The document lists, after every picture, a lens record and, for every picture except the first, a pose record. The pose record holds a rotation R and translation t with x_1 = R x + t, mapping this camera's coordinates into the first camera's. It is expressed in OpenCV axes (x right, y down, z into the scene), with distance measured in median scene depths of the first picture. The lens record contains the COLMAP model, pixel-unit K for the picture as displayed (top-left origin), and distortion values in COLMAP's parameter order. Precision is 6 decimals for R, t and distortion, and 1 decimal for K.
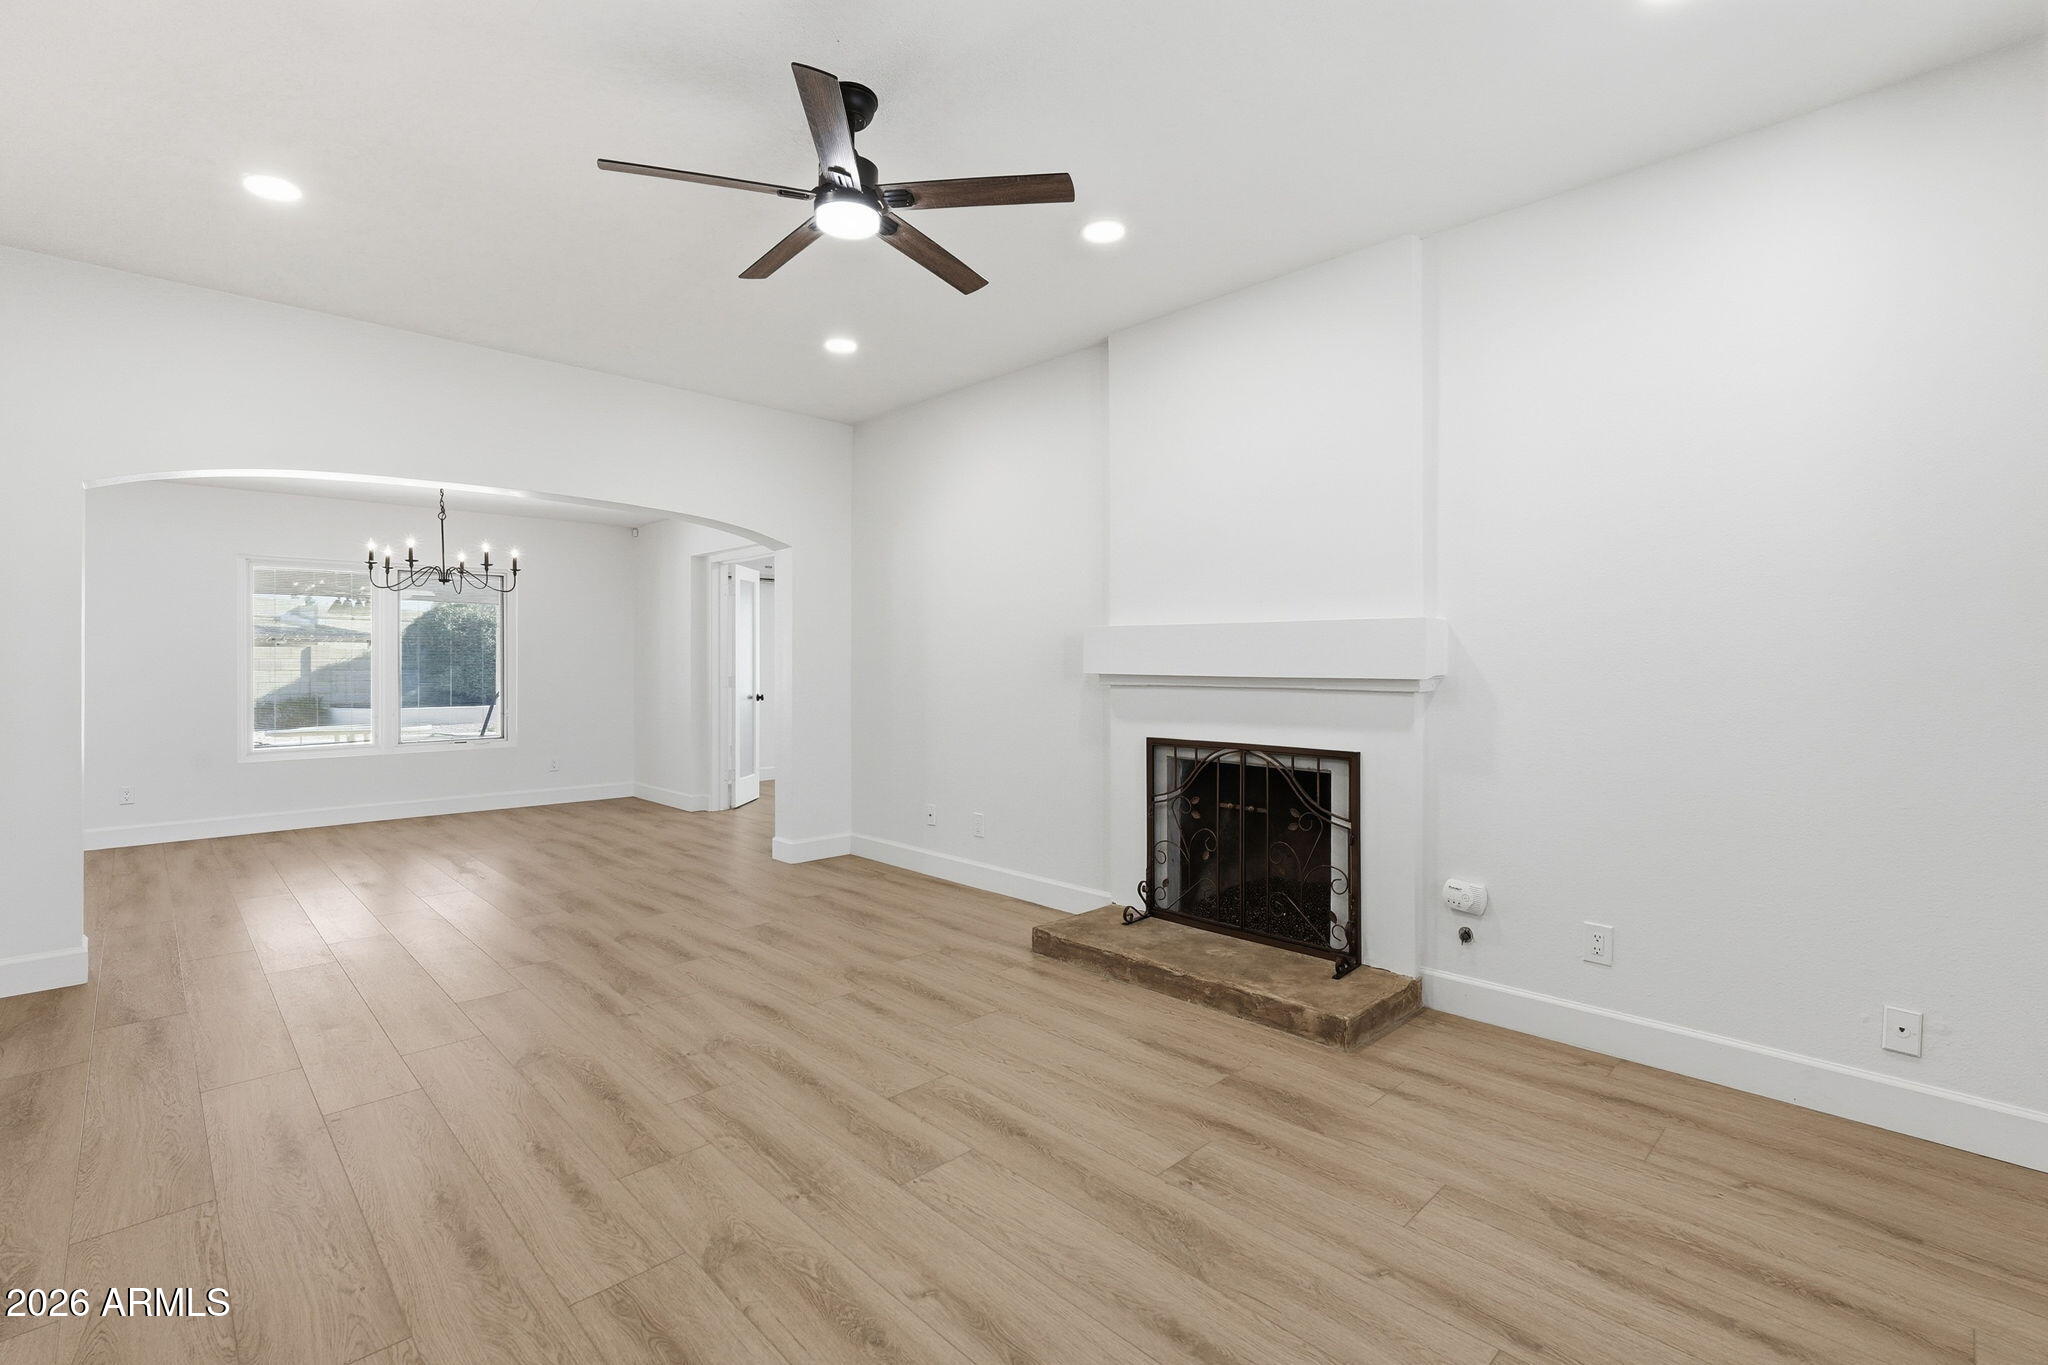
lens RADIAL K [[913.5, 0, 1017.7], [0, 913.5, 677.9], [0, 0, 1]] dist [-0.012015, 0.000651]
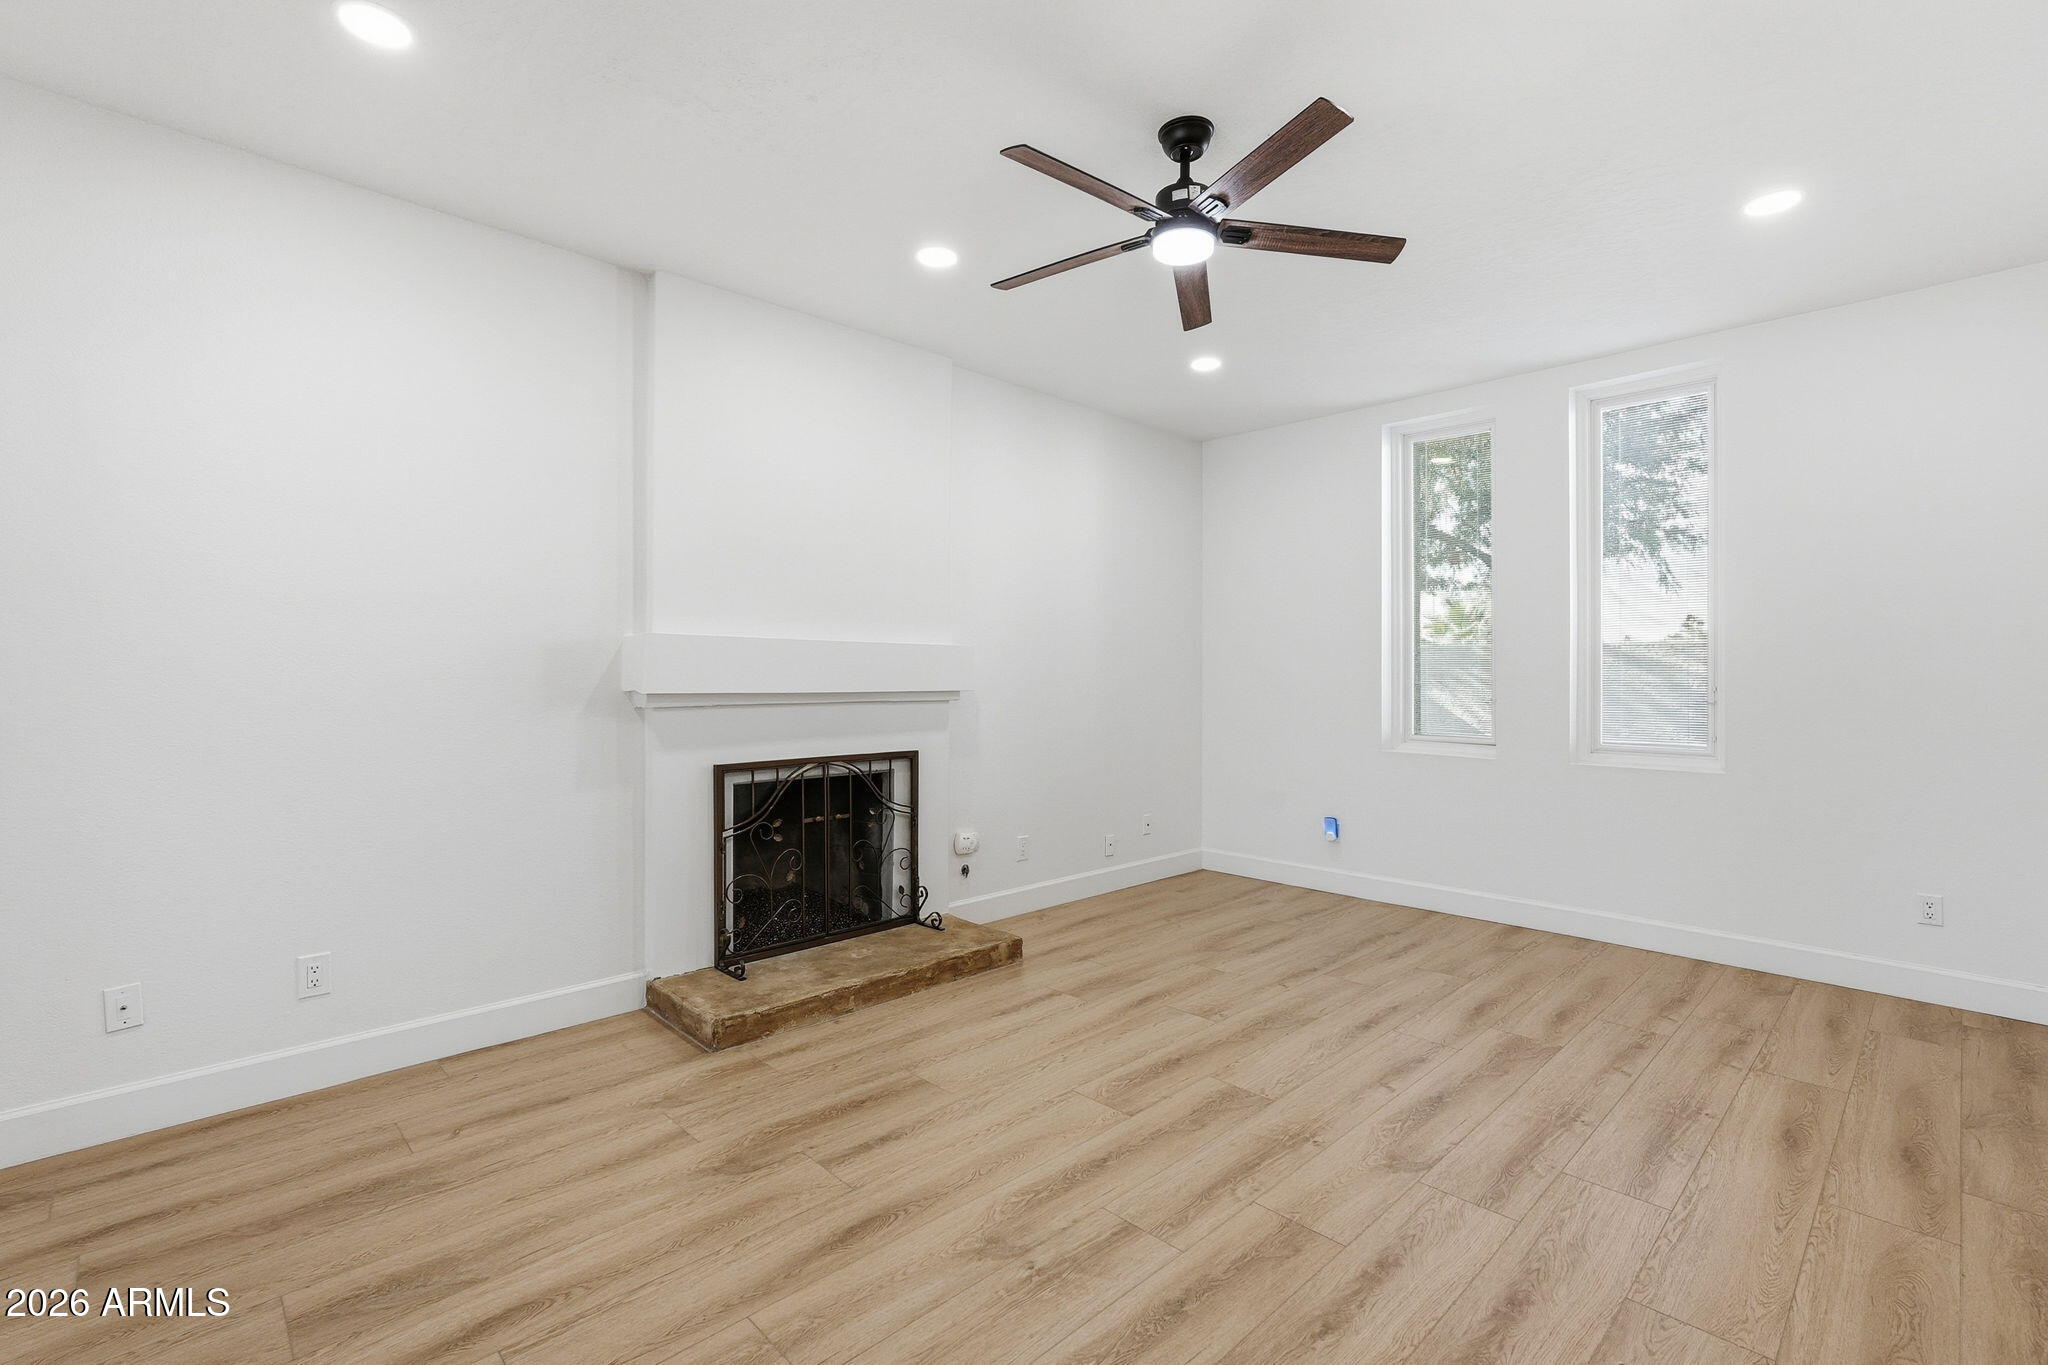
lens RADIAL K [[913.5, 0, 1017.7], [0, 913.5, 677.9], [0, 0, 1]] dist [-0.012015, 0.000651]
pose [[0.005443, -0.002474, 0.999982, -0.876448], [0.015654, 0.999875, 0.002389, -0.018577], [-0.999863, 0.015640, 0.005481, 0.851835]]
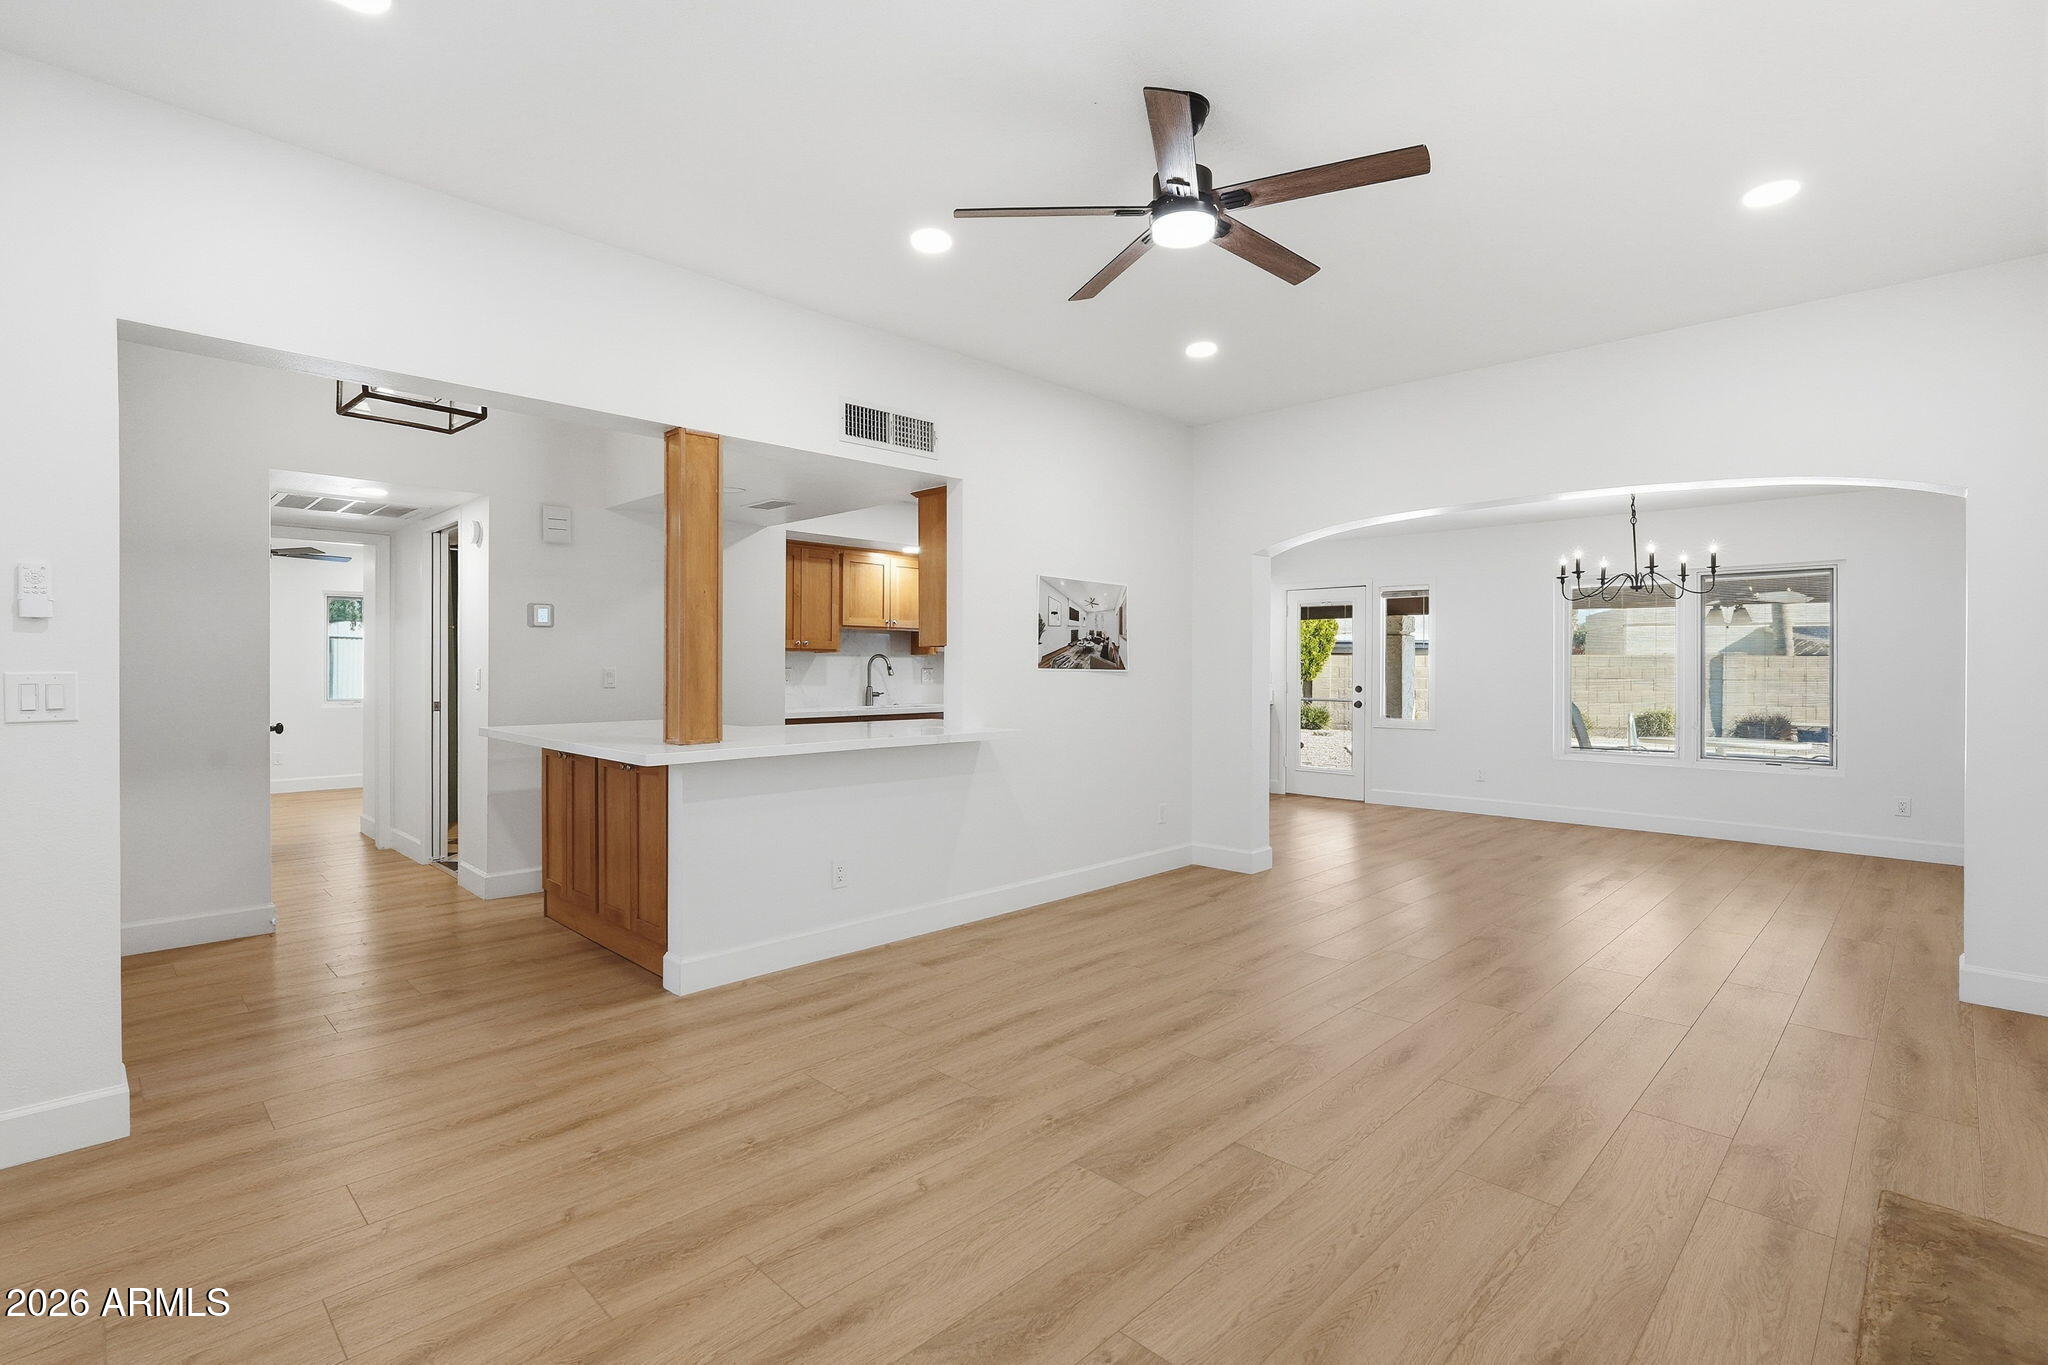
lens RADIAL K [[951.0, 0, 1025.8], [0, 951.0, 664.2], [0, 0, 1]] dist [-0.007009, 0.000892]
pose [[0.028061, -0.003250, -0.999601, 0.625194], [-0.022735, 0.999734, -0.003889, -0.011820], [0.999348, 0.022835, 0.027980, 0.574438]]
